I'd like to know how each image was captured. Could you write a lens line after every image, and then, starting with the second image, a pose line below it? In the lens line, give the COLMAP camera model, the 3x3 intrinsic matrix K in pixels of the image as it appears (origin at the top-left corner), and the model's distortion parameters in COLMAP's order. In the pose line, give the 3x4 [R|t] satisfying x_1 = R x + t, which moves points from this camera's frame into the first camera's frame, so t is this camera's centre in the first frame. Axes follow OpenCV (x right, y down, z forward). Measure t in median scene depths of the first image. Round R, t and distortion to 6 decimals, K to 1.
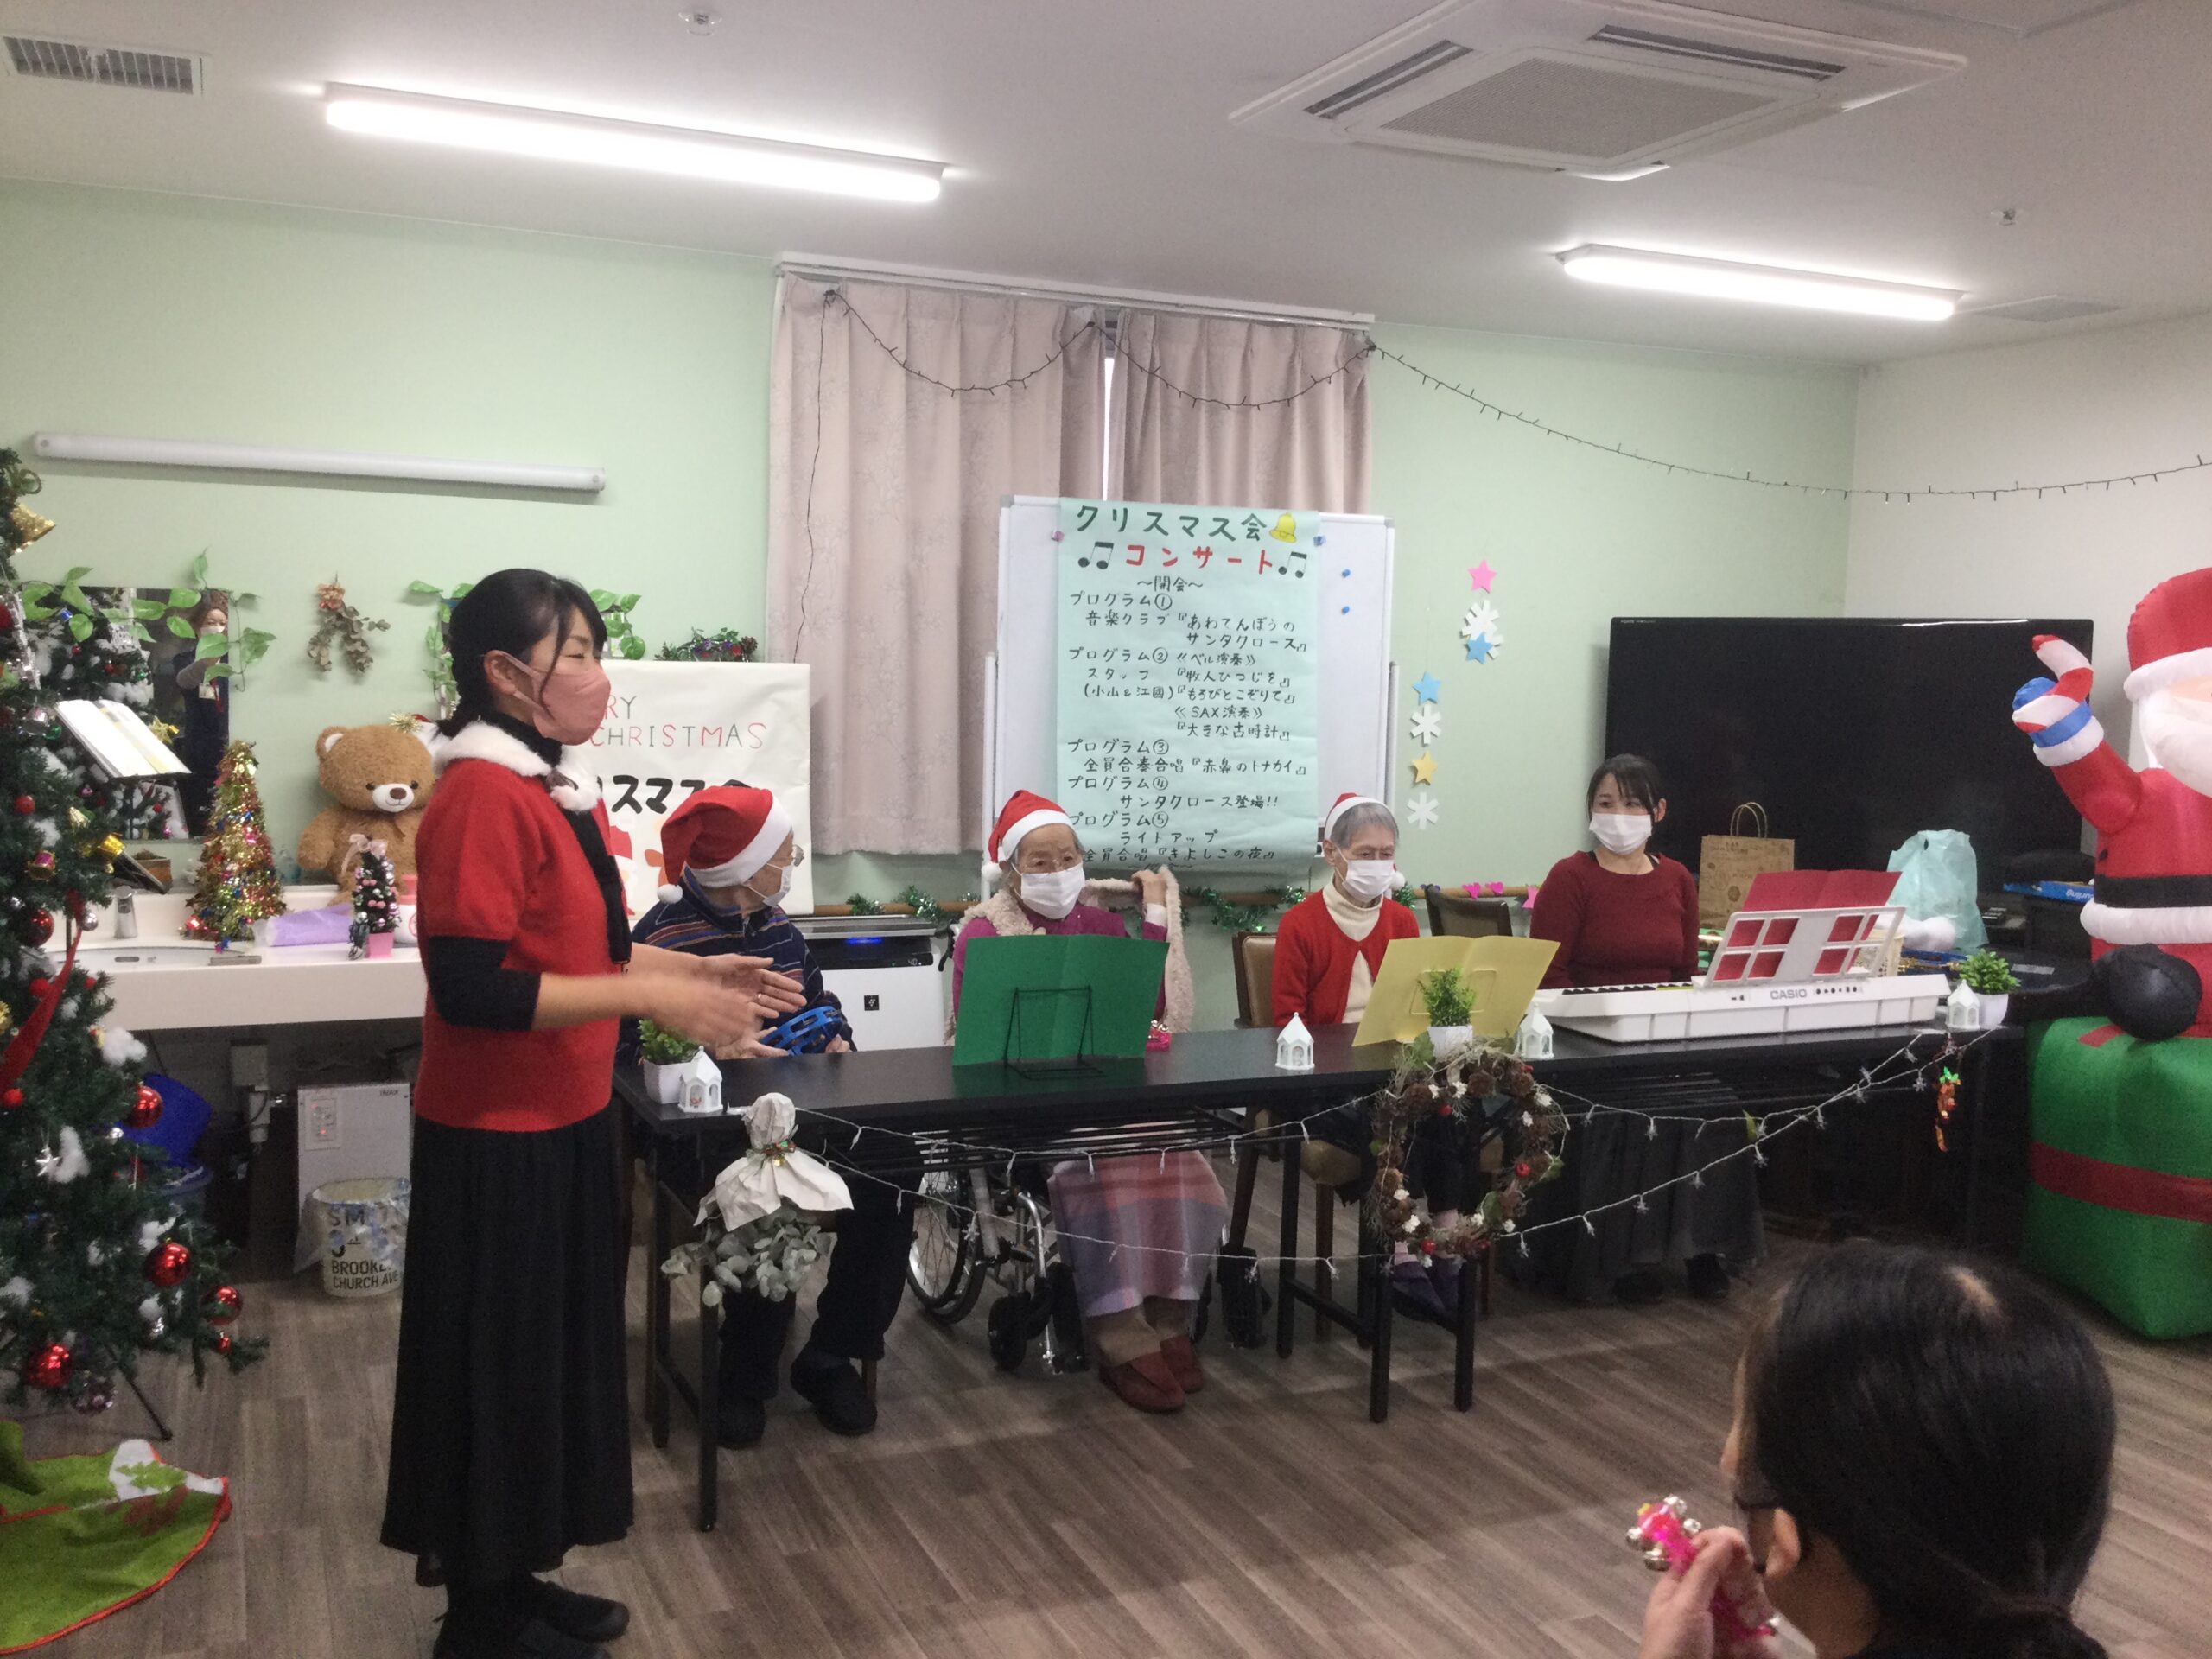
lens RADIAL K [[1997.9, 0, 1106.0], [0, 1997.9, 829.5], [0, 0, 1]] dist [0.133512, -0.244533]
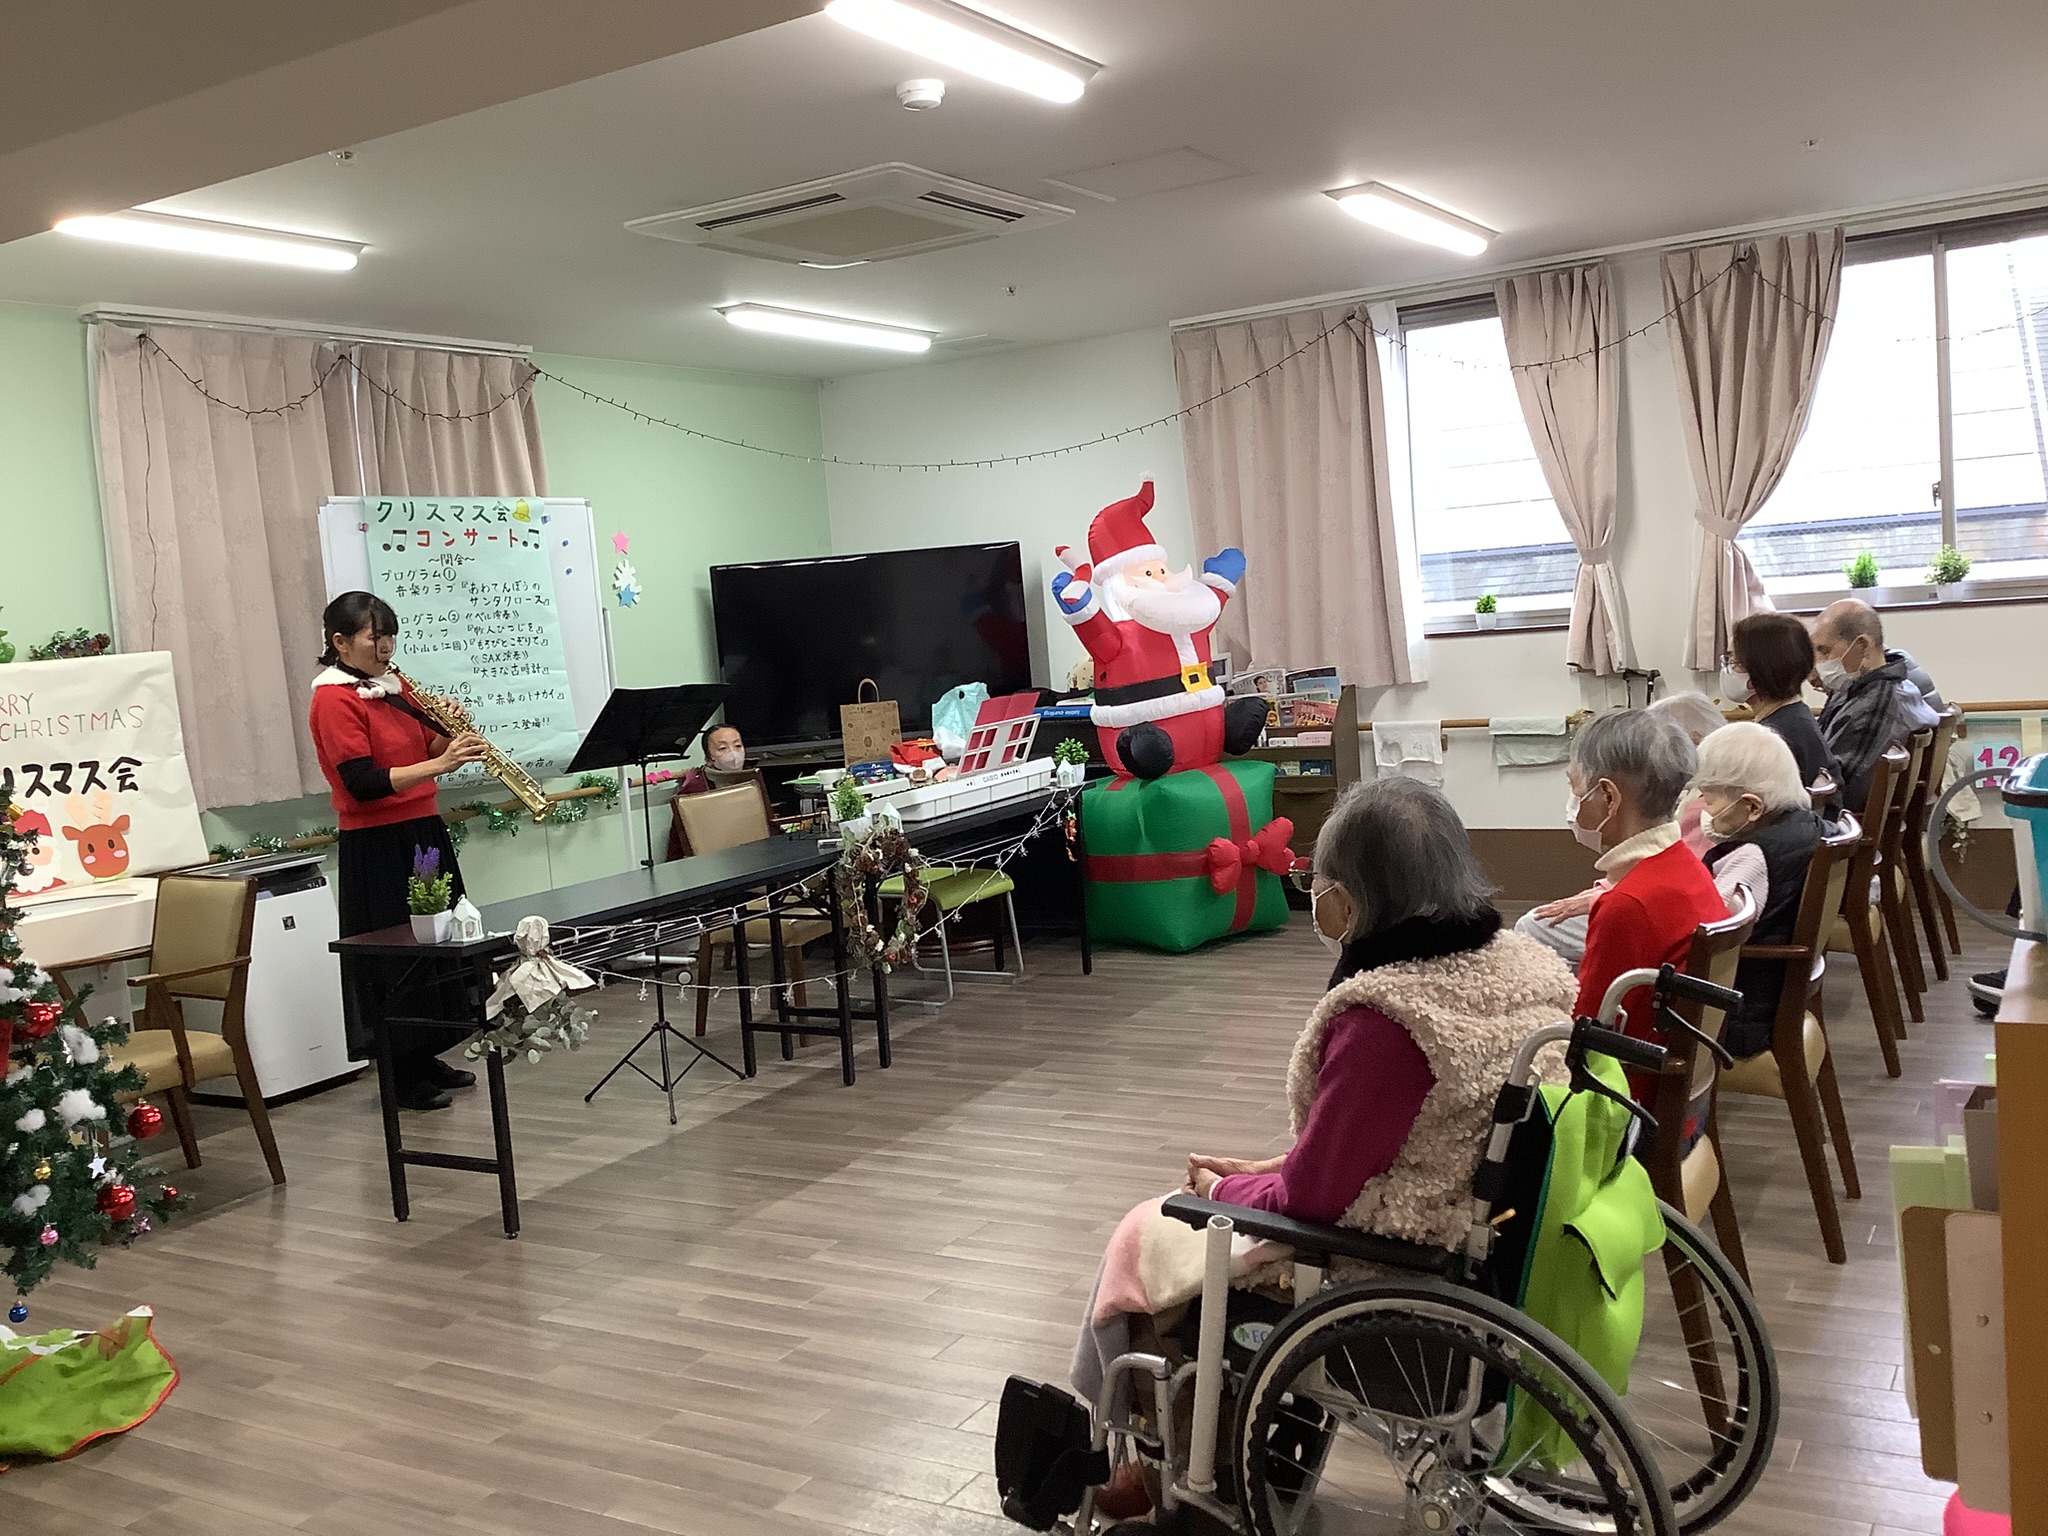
lens RADIAL K [[1848.0, 0, 1024.0], [0, 1848.0, 768.0], [0, 0, 1]] dist [0.121957, -0.235897]
pose [[0.809976, -0.142867, 0.568795, -0.370086], [0.150528, 0.988027, 0.033813, 0.022224], [-0.566815, 0.058231, 0.821784, -0.168680]]
